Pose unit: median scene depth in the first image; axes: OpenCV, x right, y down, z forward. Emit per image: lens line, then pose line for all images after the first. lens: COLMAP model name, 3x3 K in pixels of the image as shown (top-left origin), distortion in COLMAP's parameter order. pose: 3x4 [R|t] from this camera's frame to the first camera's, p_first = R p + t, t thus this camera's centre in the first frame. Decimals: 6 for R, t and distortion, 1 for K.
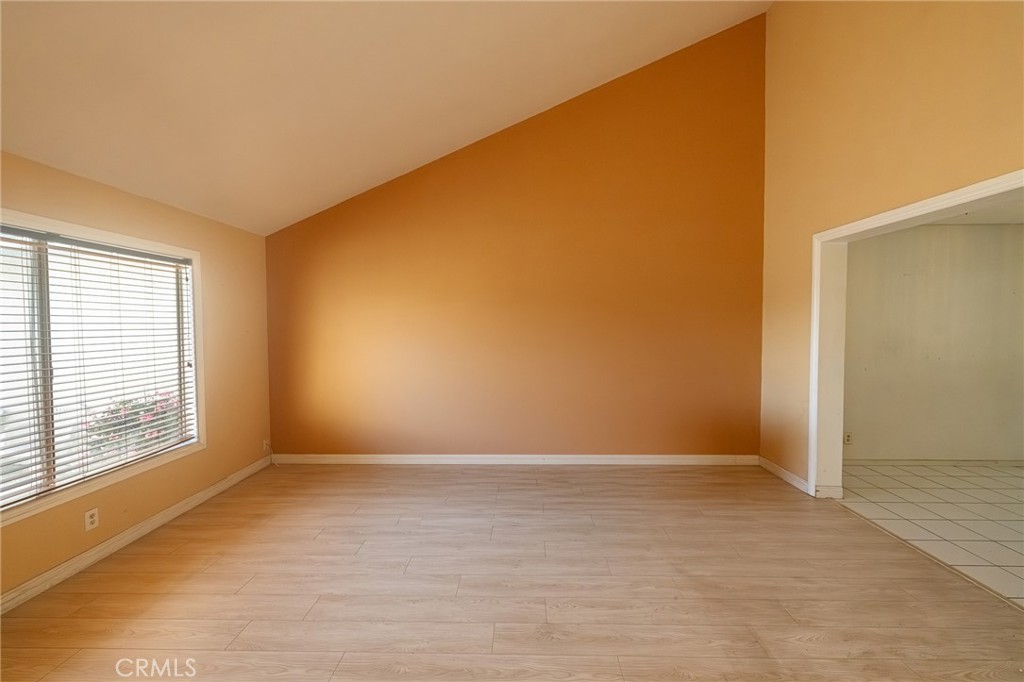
lens RADIAL K [[431.8, 0, 503.3], [0, 431.8, 335.5], [0, 0, 1]] dist [0.001243, 0.000323]
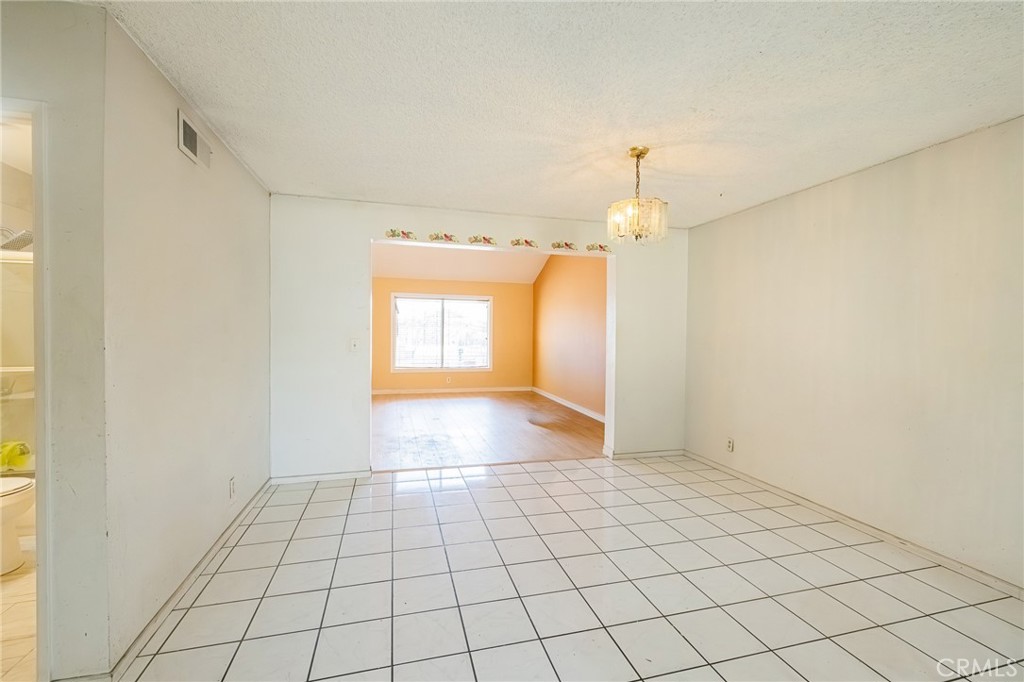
lens RADIAL K [[431.8, 0, 503.3], [0, 431.8, 335.5], [0, 0, 1]] dist [0.001243, 0.000323]
pose [[0.293984, 0.022632, -0.955542, 2.232032], [-0.042913, 0.999024, 0.010460, 0.018499], [0.954847, 0.037930, 0.294668, 0.362233]]
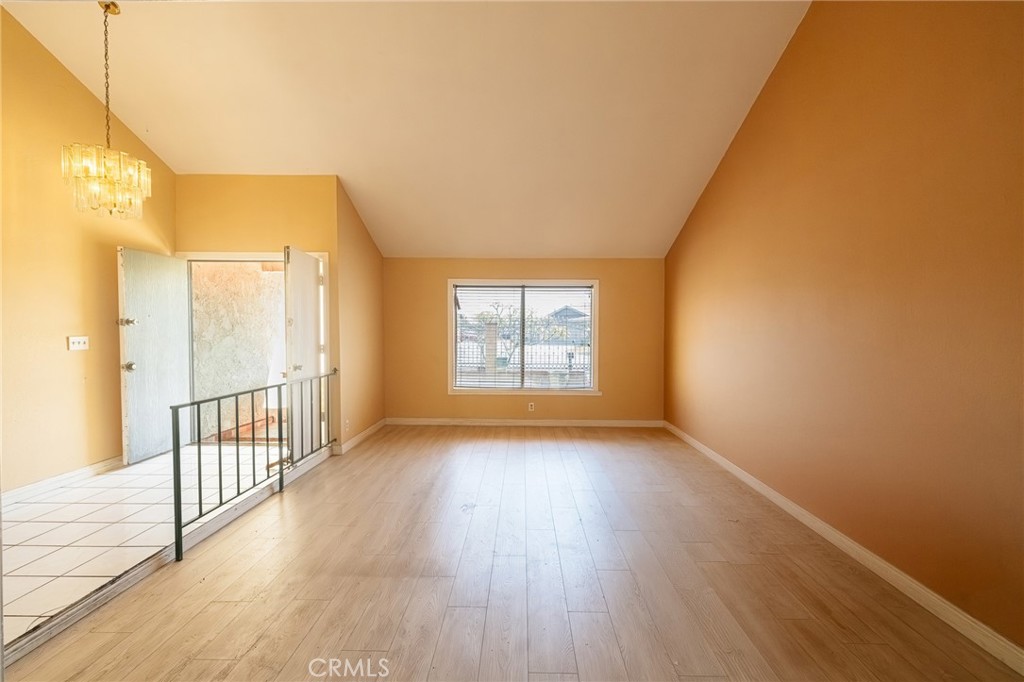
lens RADIAL K [[417.3, 0, 512.0], [0, 417.3, 341.0], [0, 0, 1]] dist [0.001120, 0.000177]
pose [[0.018215, 0.031661, -0.999333, 1.148742], [-0.033081, 0.998970, 0.031046, 0.009049], [0.999287, 0.032494, 0.019243, 0.773810]]
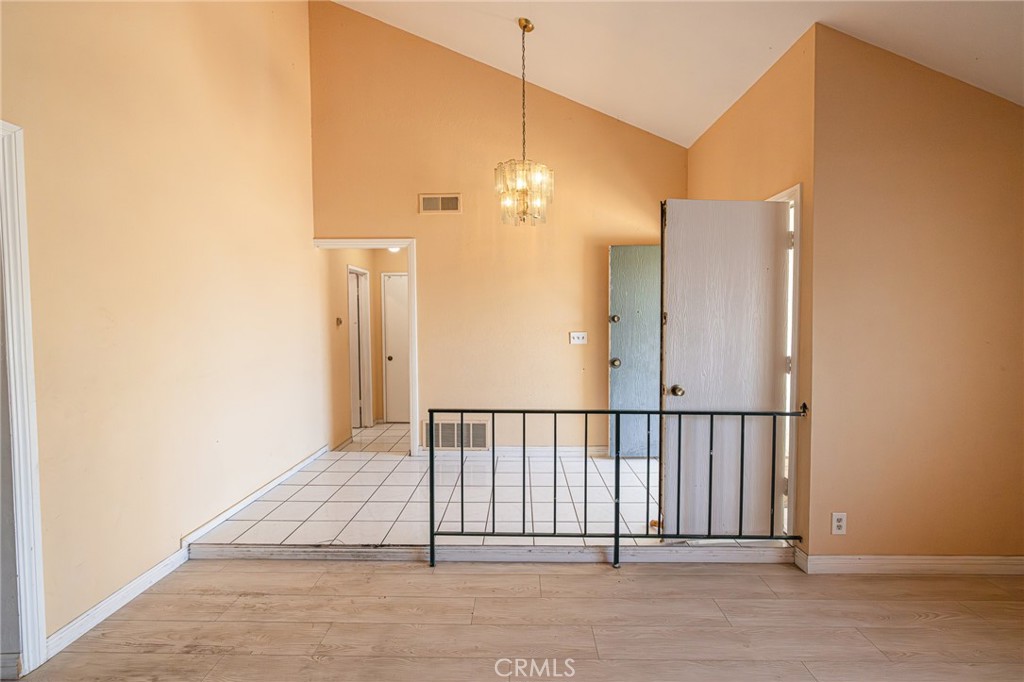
lens RADIAL K [[425.7, 0, 513.0], [0, 425.7, 338.3], [0, 0, 1]] dist [-0.001175, 0.000259]
pose [[-0.999523, 0.010303, -0.029115, 0.188088], [0.008079, 0.997114, 0.075491, -0.013509], [0.029809, 0.075220, -0.996721, 0.944571]]
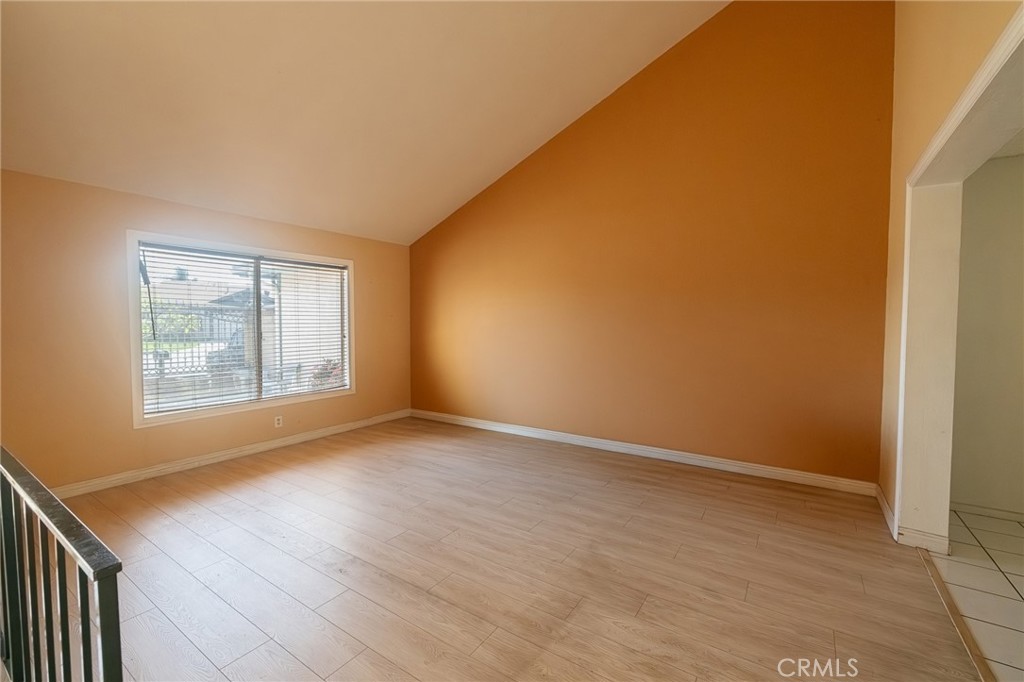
lens RADIAL K [[431.8, 0, 503.3], [0, 431.8, 335.5], [0, 0, 1]] dist [0.001243, 0.000323]
pose [[0.841988, 0.026083, -0.538865, 0.651156], [-0.022189, 0.999660, 0.013715, 0.038105], [0.539039, 0.000409, 0.842281, 0.037449]]
